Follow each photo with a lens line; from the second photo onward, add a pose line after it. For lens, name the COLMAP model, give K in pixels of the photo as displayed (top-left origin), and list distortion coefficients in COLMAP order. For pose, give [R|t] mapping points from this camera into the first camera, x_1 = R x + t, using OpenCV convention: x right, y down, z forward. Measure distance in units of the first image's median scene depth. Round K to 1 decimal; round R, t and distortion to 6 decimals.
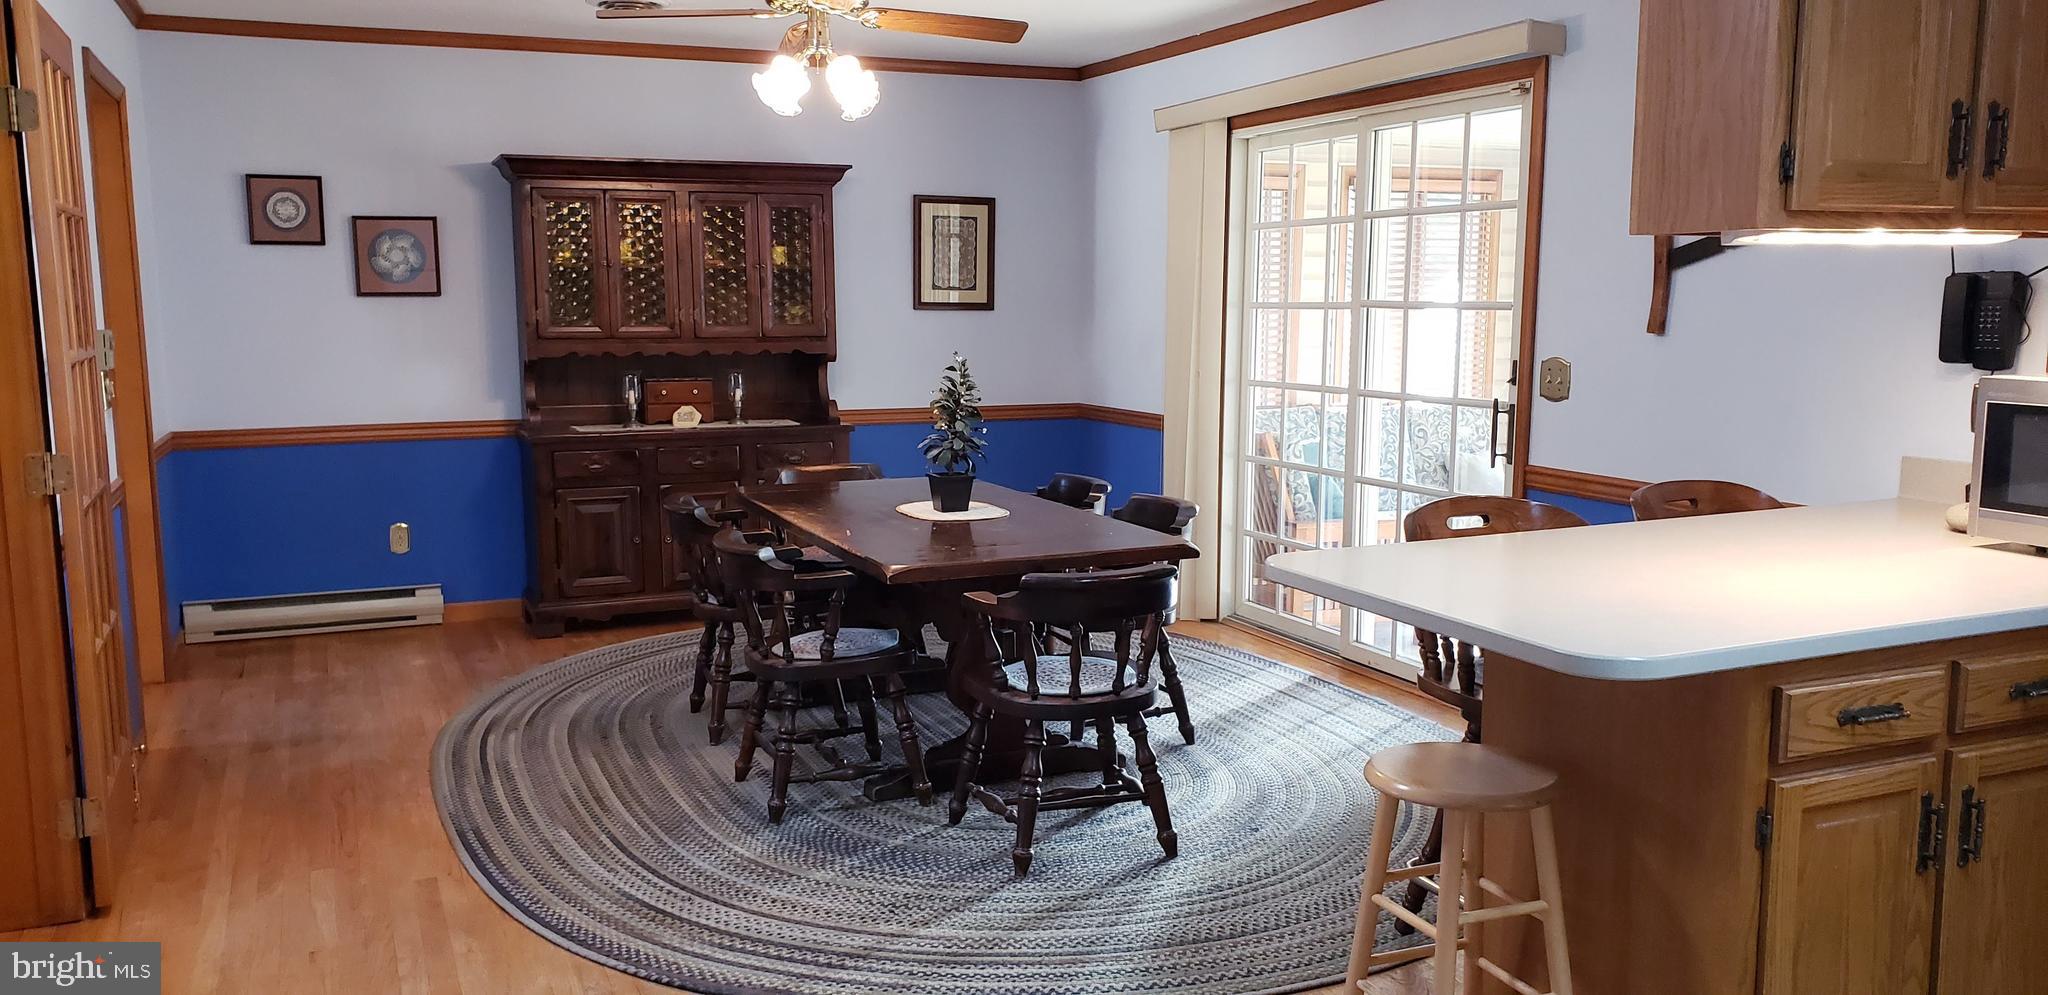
lens RADIAL K [[1575.7, 0, 1034.9], [0, 1575.7, 498.6], [0, 0, 1]] dist [0.015330, 0.009594]
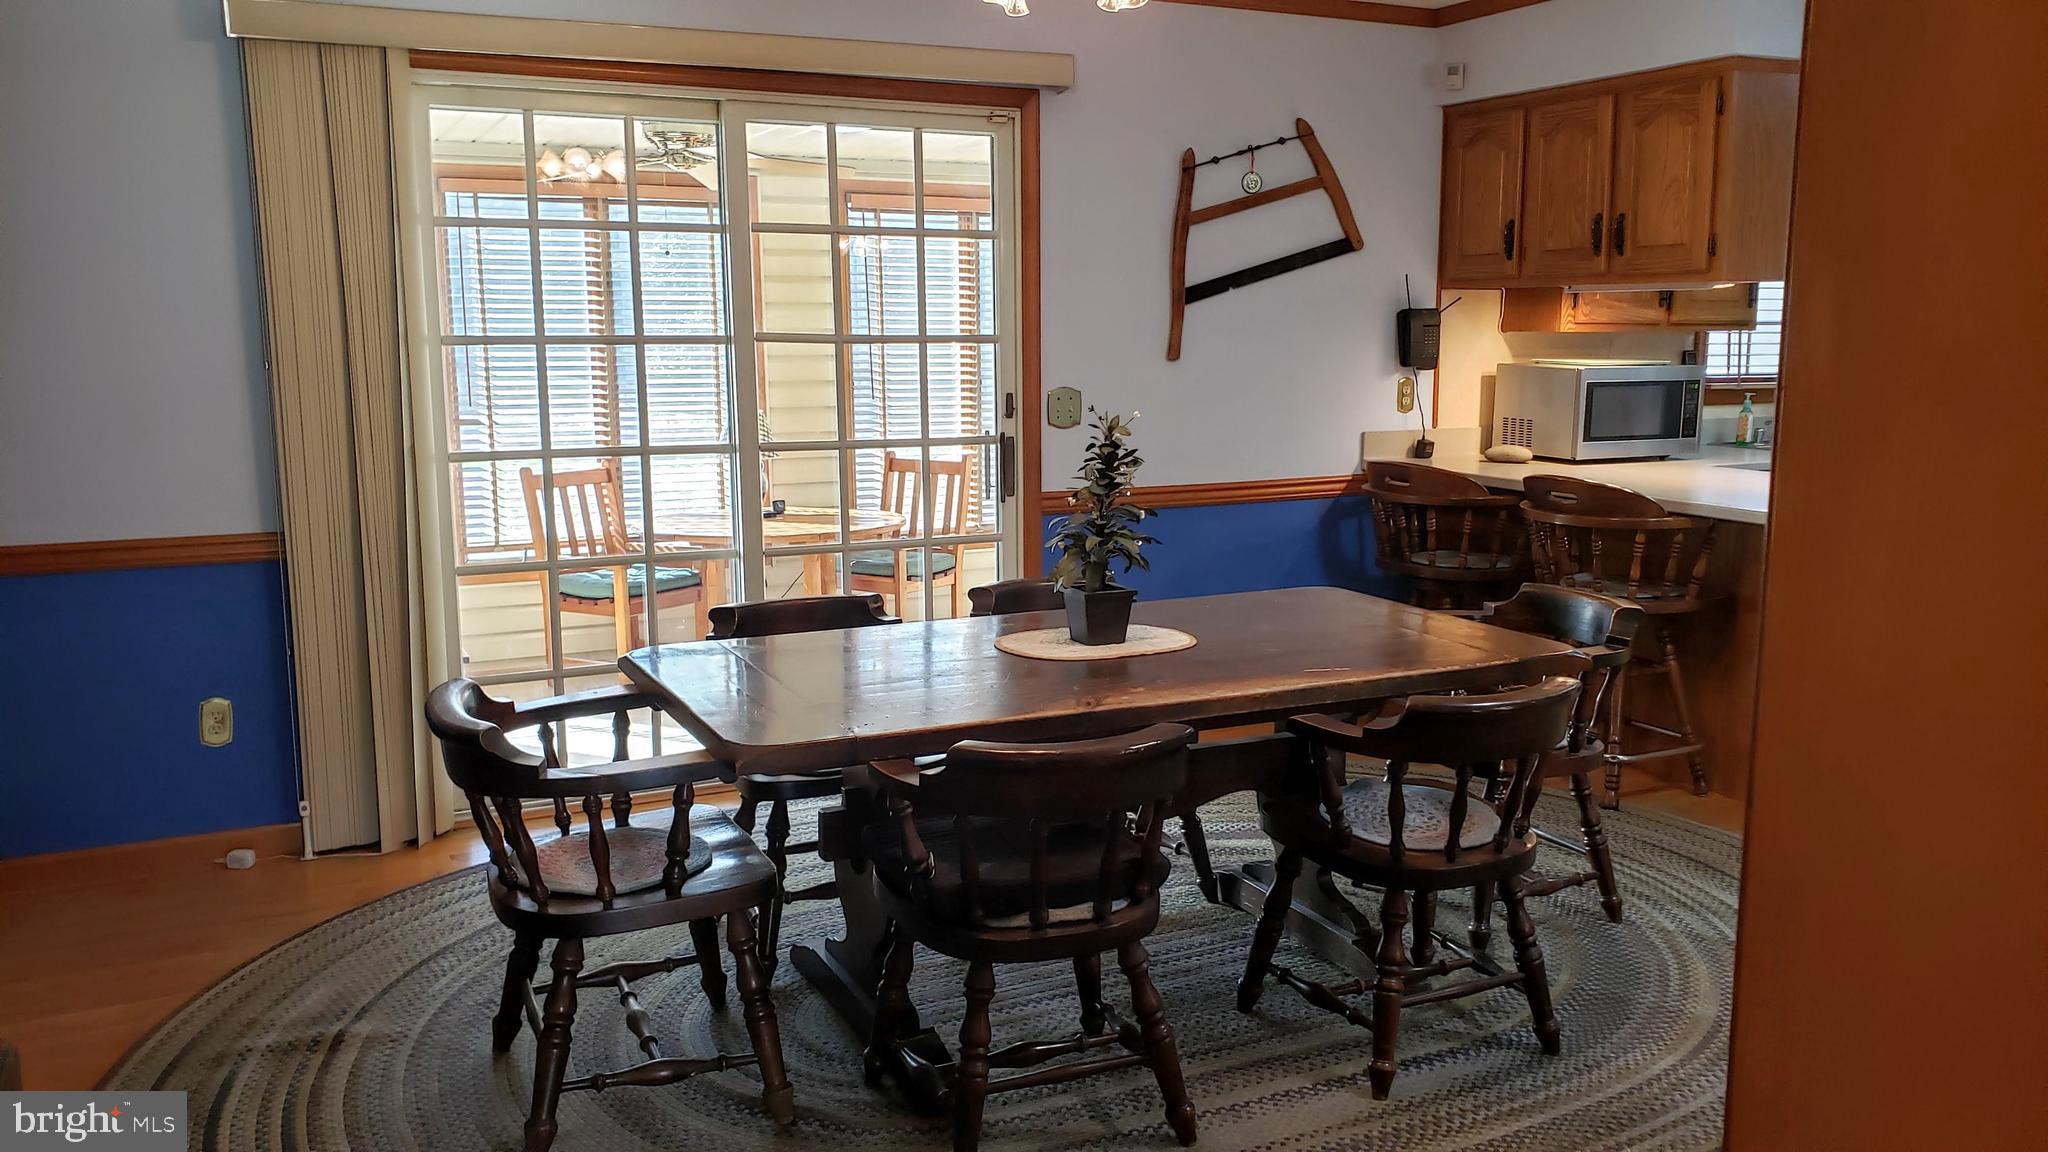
lens RADIAL K [[1599.2, 0, 1012.9], [0, 1599.2, 596.0], [0, 0, 1]] dist [0.044436, -0.072031]
pose [[-0.025968, -0.162663, 0.986340, -0.912994], [0.133602, 0.977256, 0.164683, -0.163910], [-0.990695, 0.136054, -0.003645, 1.305434]]
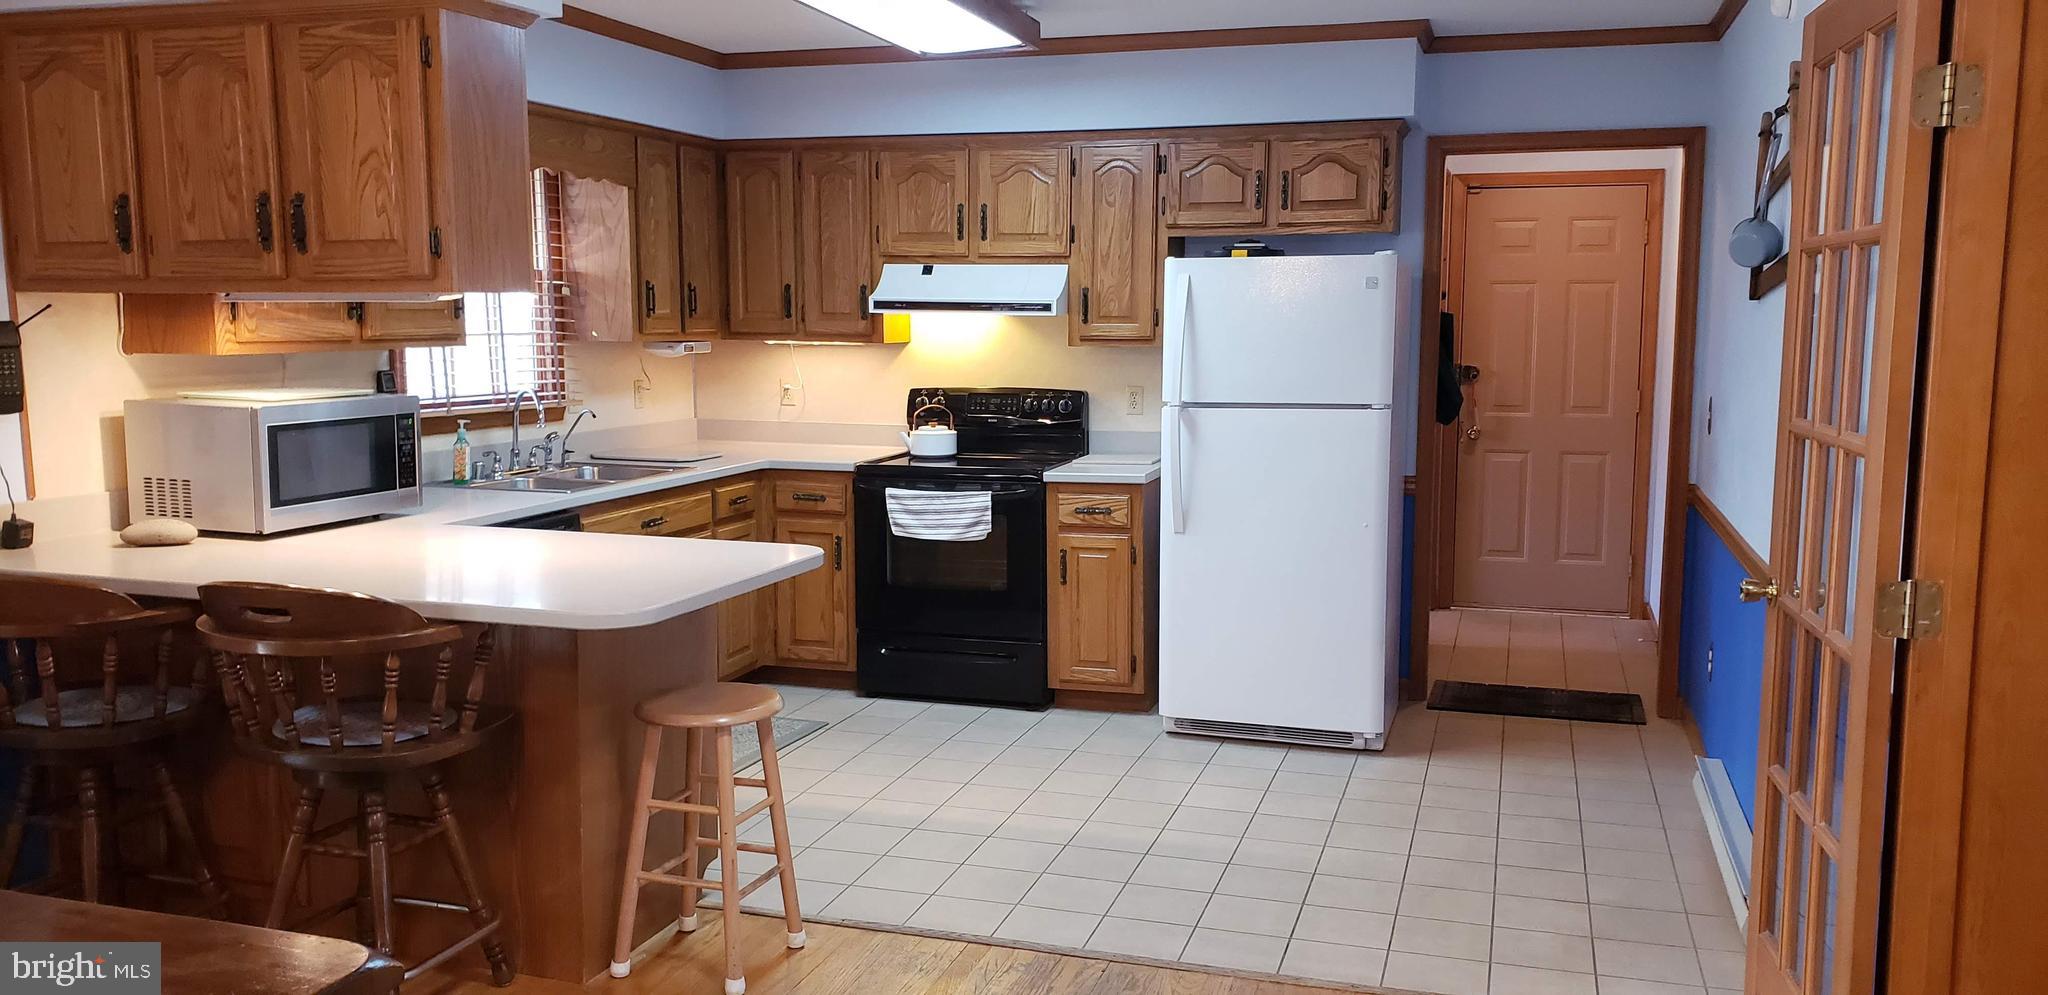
lens RADIAL K [[1575.7, 0, 1012.4], [0, 1575.7, 495.8], [0, 0, 1]] dist [0.015330, 0.009594]
pose [[-0.744543, -0.075763, 0.663261, -0.537868], [0.088722, 0.973496, 0.210795, -0.172039], [-0.661652, 0.215792, -0.718088, 1.195771]]
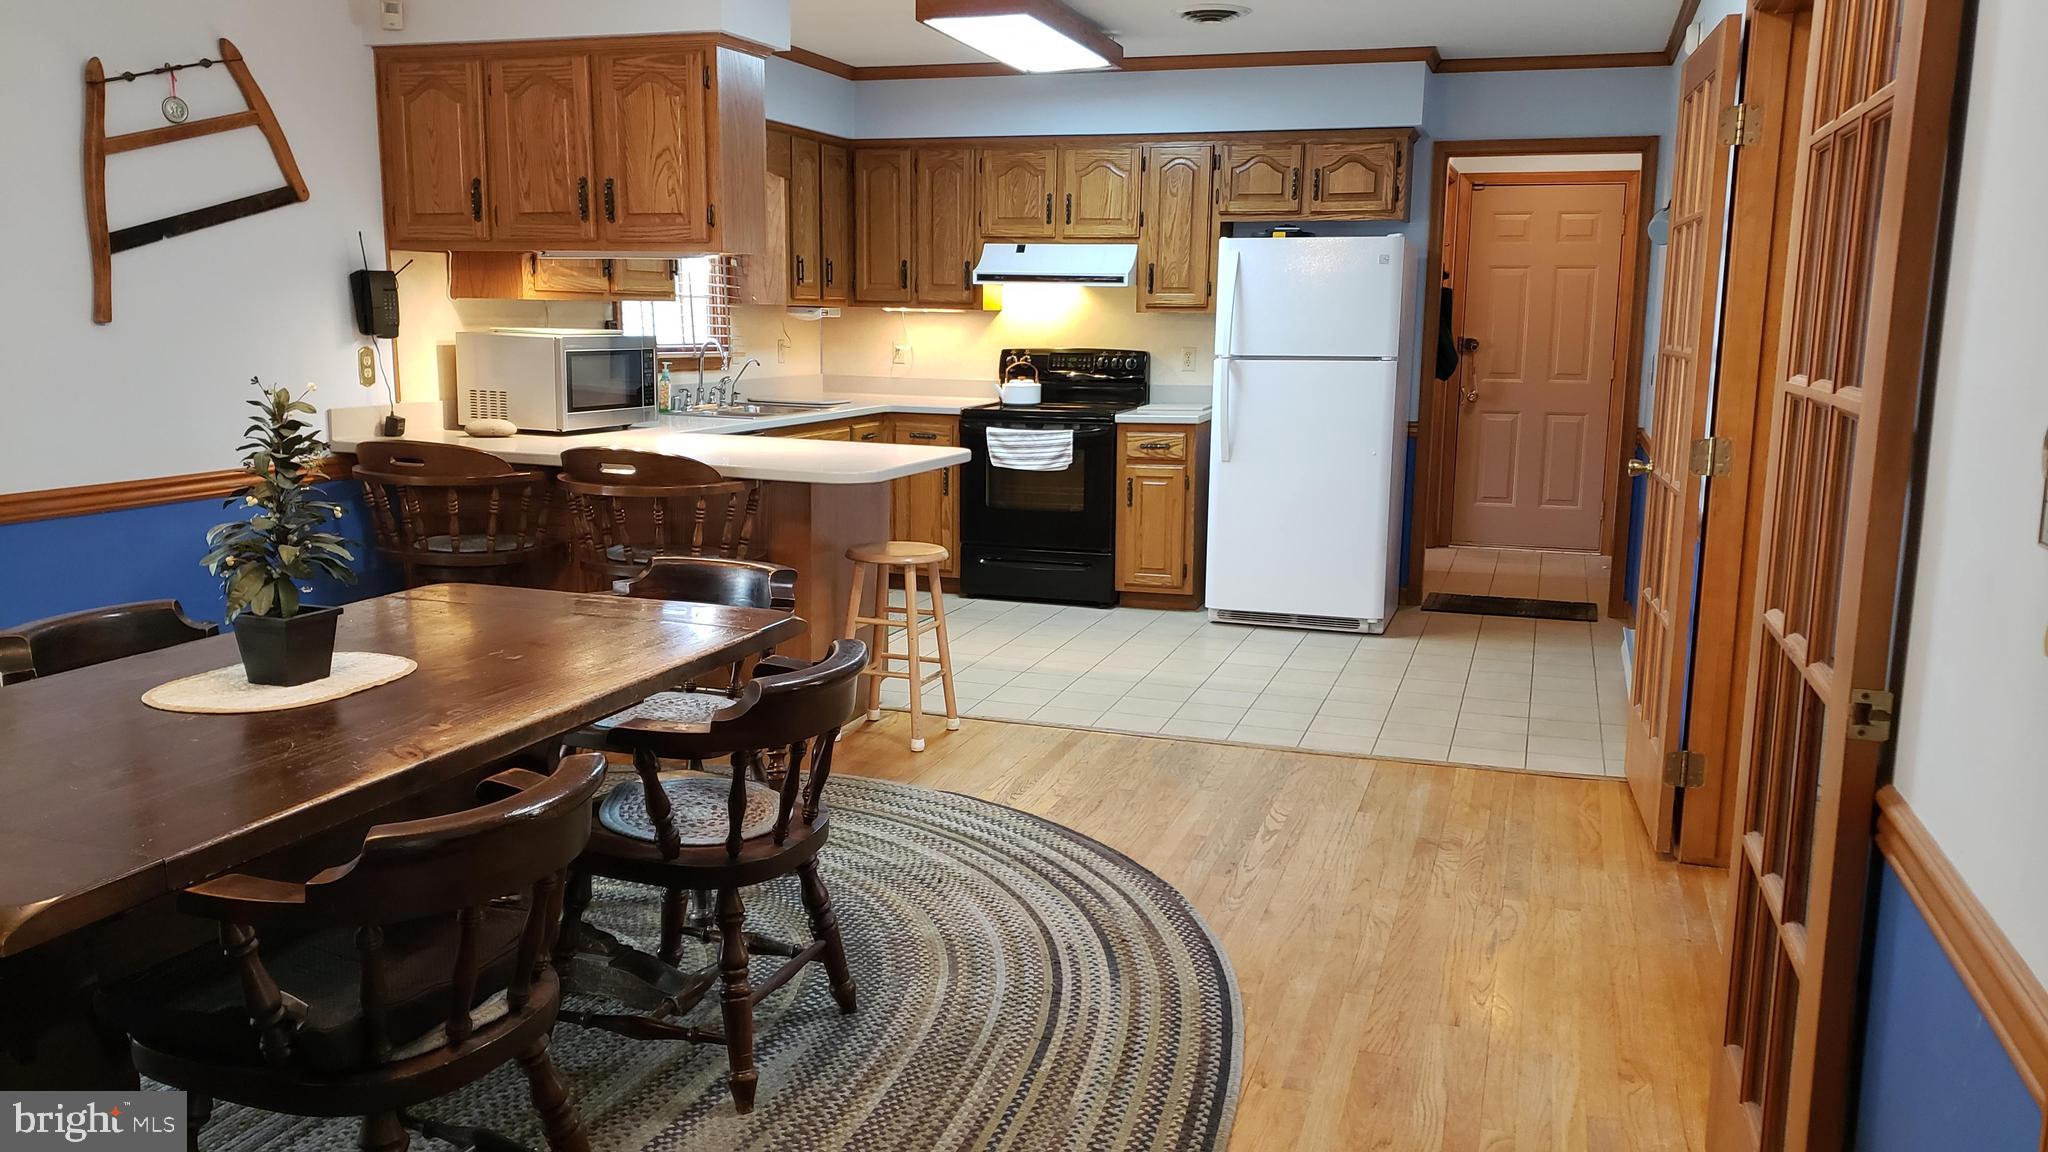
lens RADIAL K [[1599.2, 0, 1005.9], [0, 1599.2, 597.3], [0, 0, 1]] dist [0.044436, -0.072031]
pose [[-0.733782, -0.124823, 0.667820, -0.739213], [0.079672, 0.960384, 0.267048, -0.181805], [-0.674697, 0.249162, -0.694767, 1.518872]]
